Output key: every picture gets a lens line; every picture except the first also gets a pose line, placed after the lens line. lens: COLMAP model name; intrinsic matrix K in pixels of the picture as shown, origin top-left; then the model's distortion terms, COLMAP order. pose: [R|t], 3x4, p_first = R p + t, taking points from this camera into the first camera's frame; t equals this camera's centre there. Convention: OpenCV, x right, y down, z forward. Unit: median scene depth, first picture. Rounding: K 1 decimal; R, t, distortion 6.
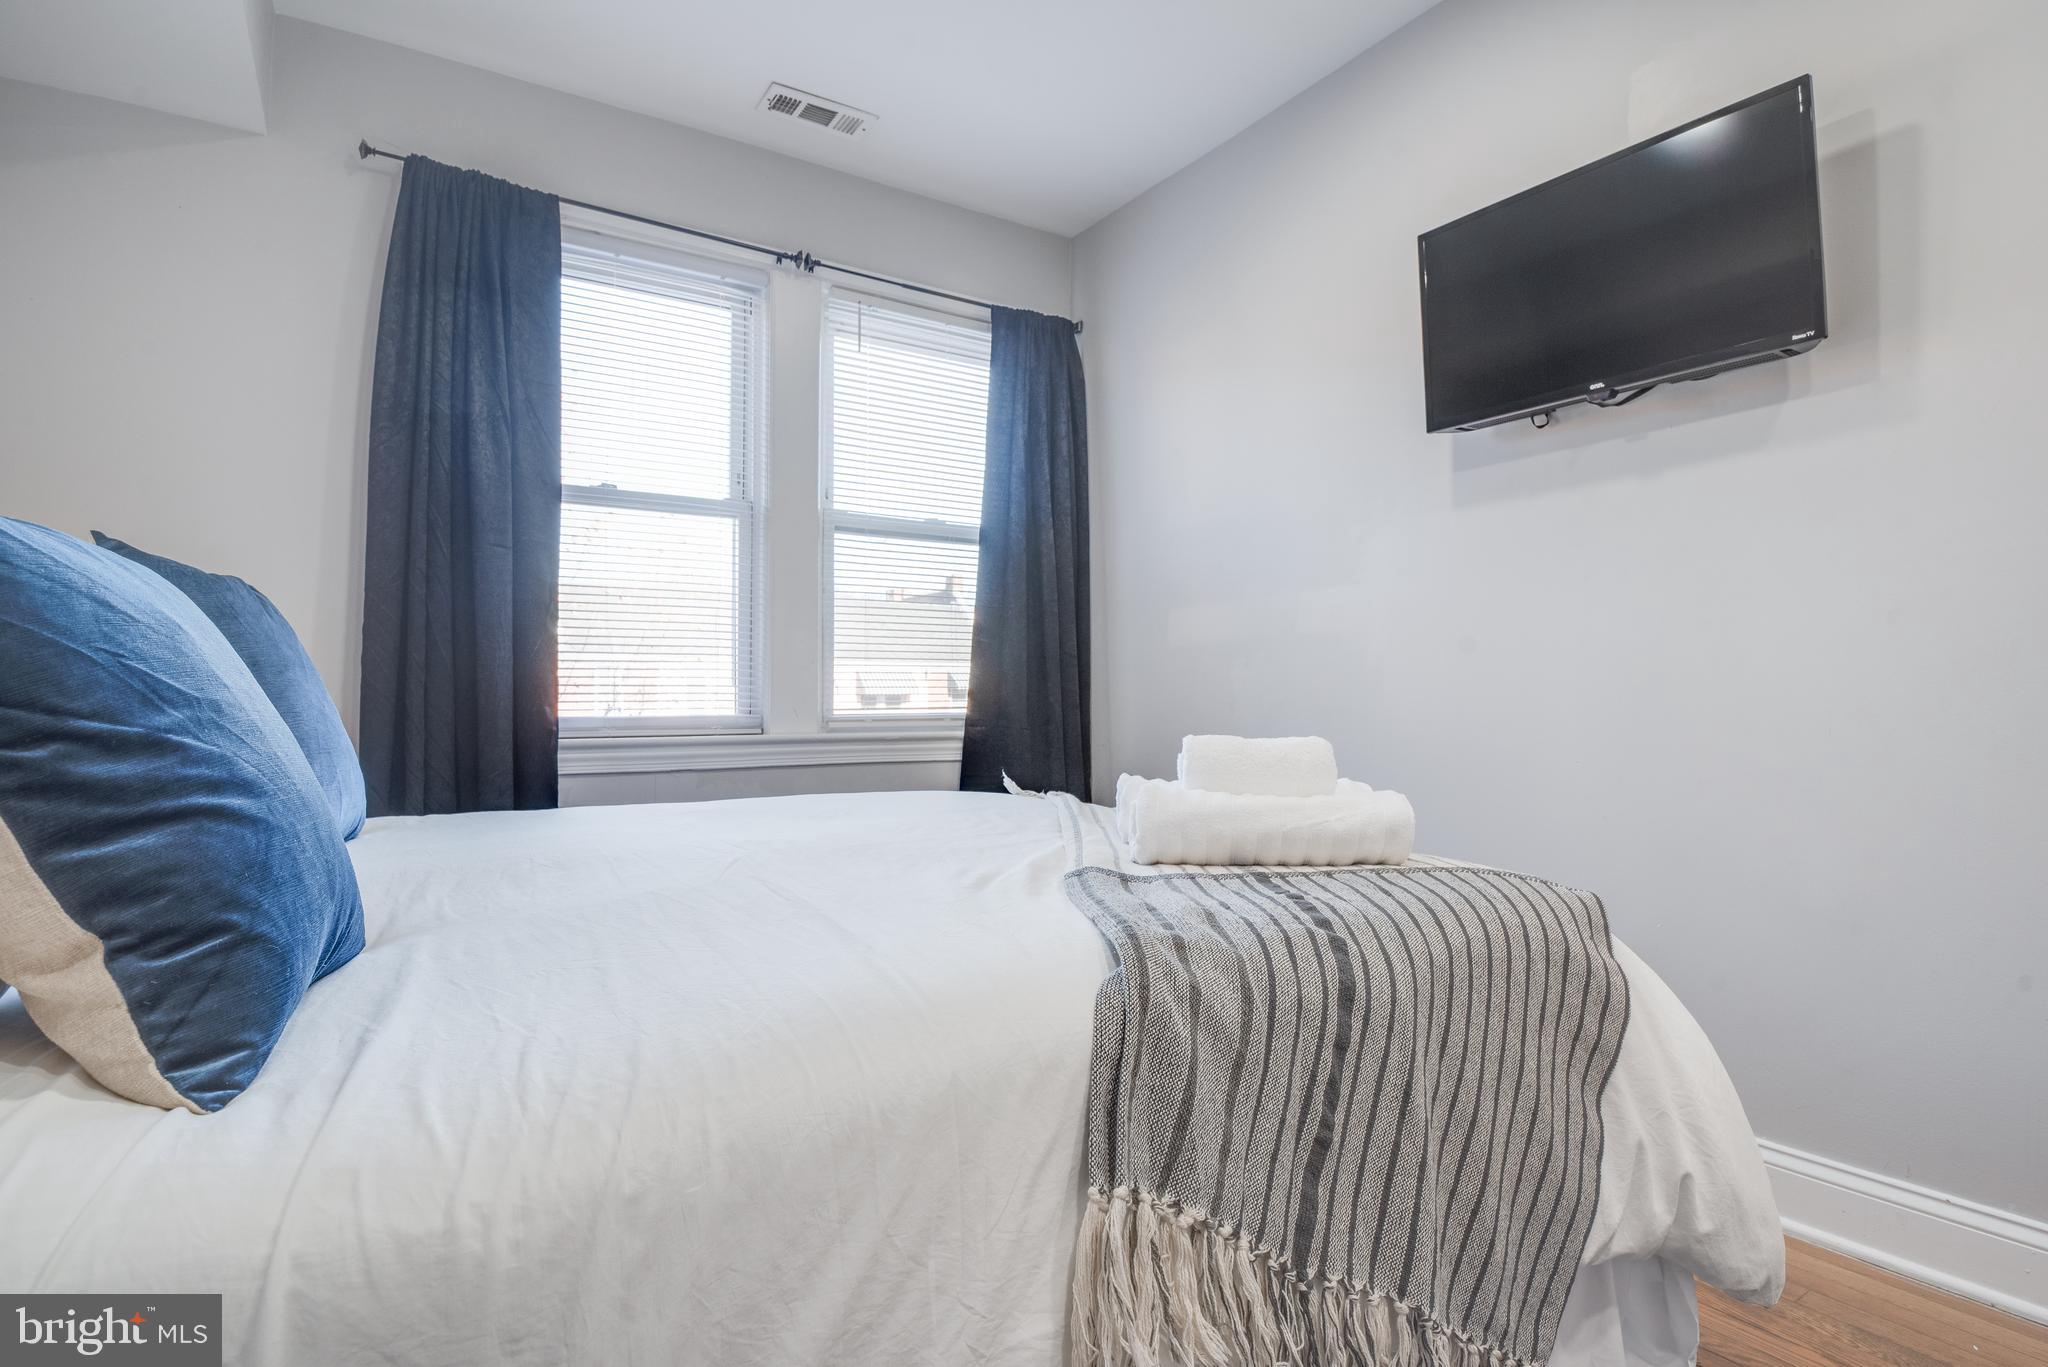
lens RADIAL K [[1004.8, 0, 986.4], [0, 1004.8, 688.2], [0, 0, 1]] dist [-0.038216, -0.000224]
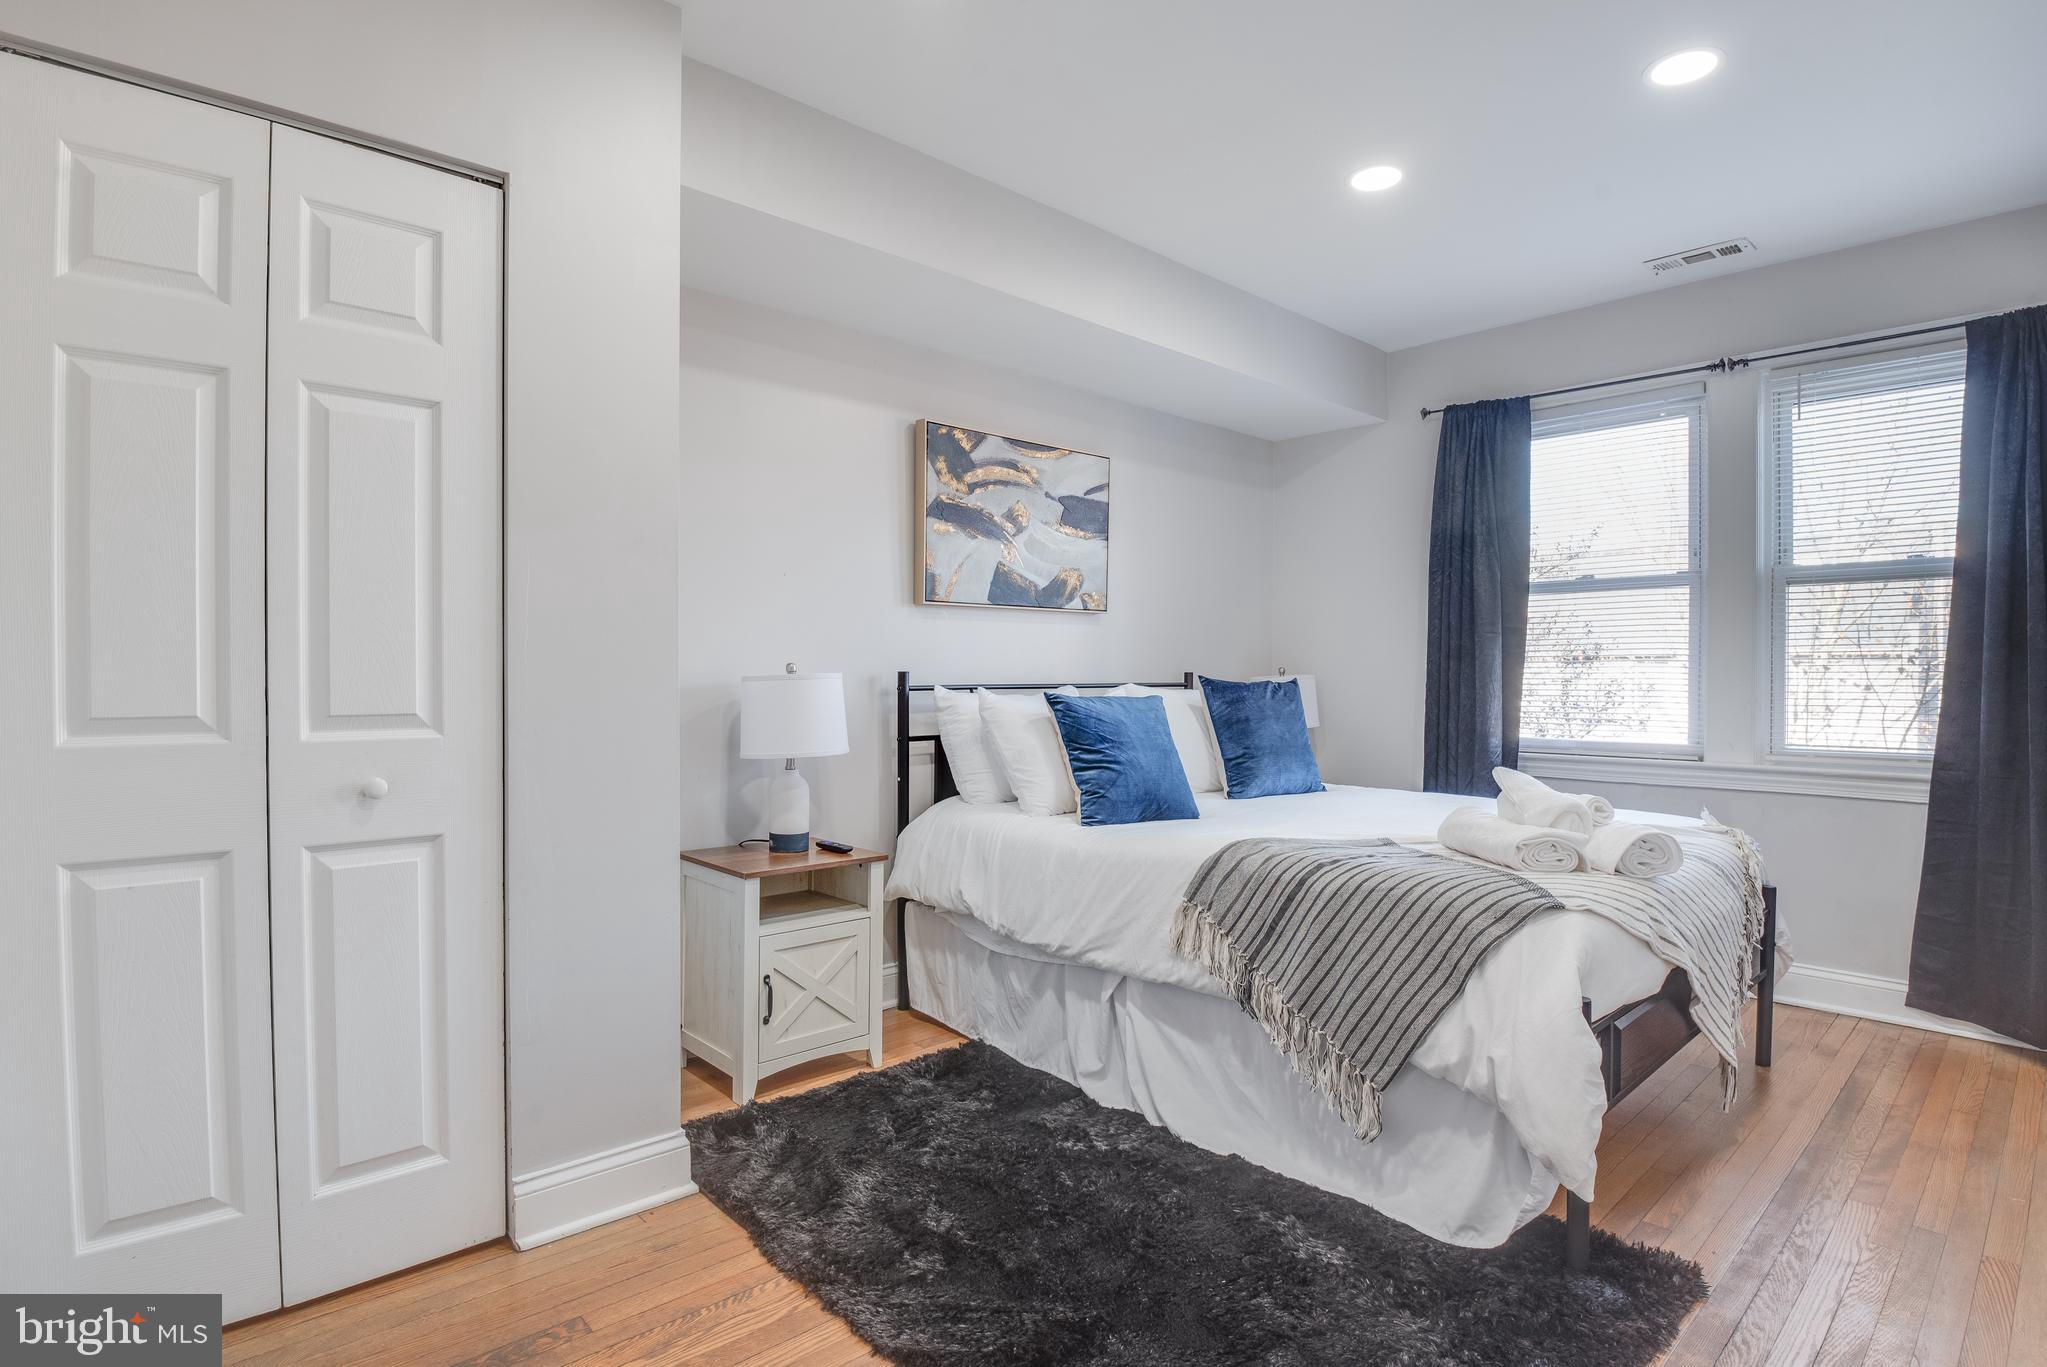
lens RADIAL K [[1023.9, 0, 1023.5], [0, 1023.9, 683.5], [0, 0, 1]] dist [0.000970, -0.027420]
pose [[0.188357, 0.007120, -0.982075, 1.569931], [0.010661, 0.999900, 0.009294, -0.128874], [0.982043, -0.012220, 0.188263, -0.099641]]
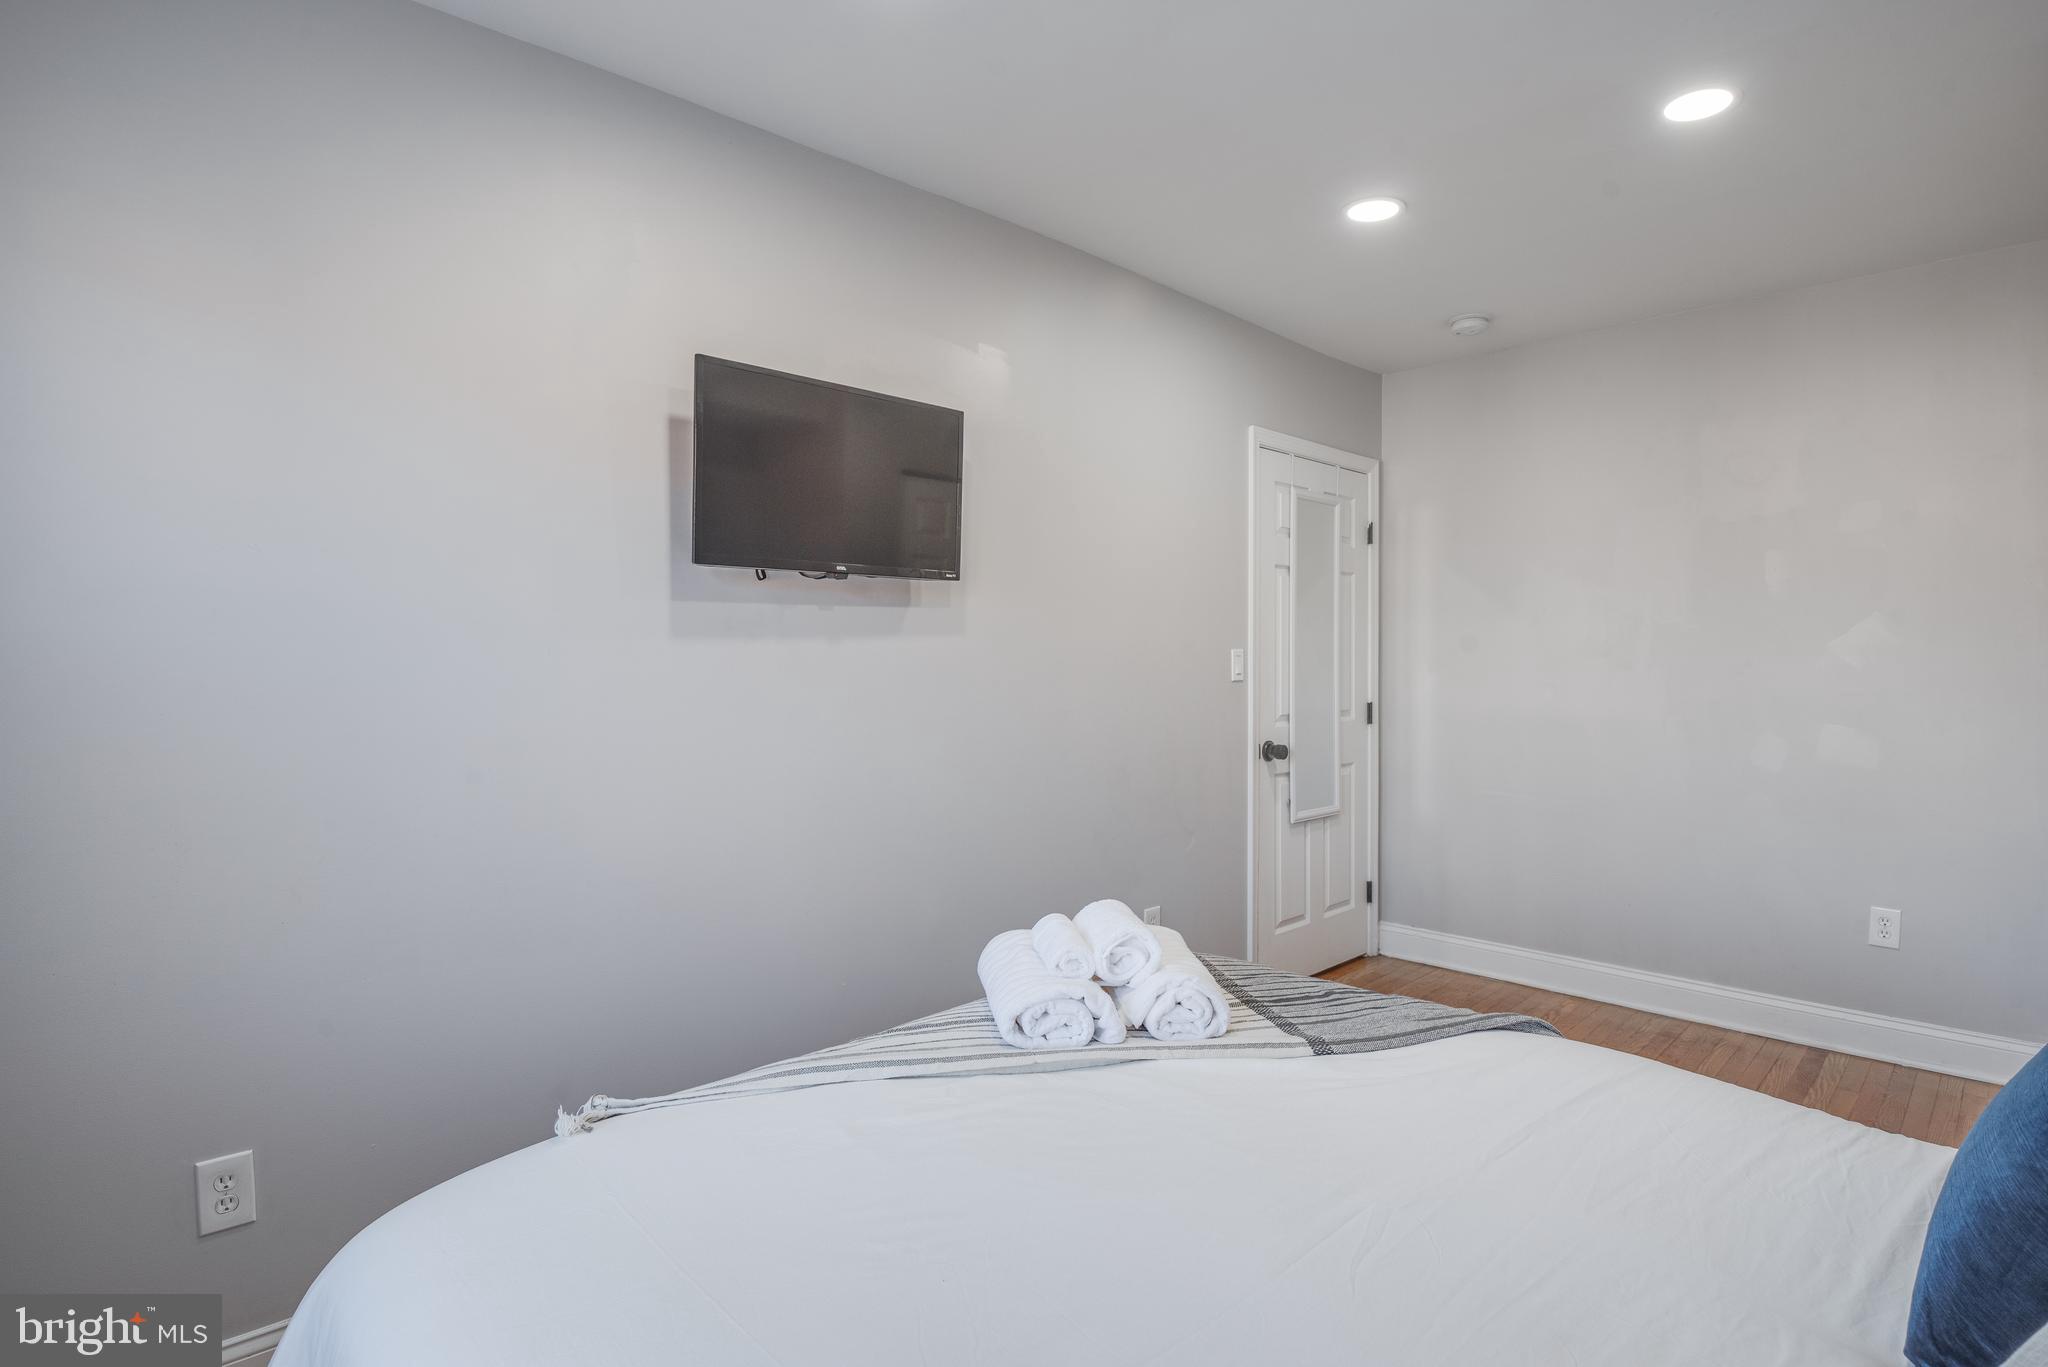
lens RADIAL K [[1027.3, 0, 1036.1], [0, 1027.3, 675.0], [0, 0, 1]] dist [-0.028285, -0.001500]
pose [[-0.204881, -0.010908, 0.978726, -0.837856], [-0.010888, 0.999901, 0.008865, -0.222602], [-0.978726, -0.008840, -0.204980, 1.225510]]
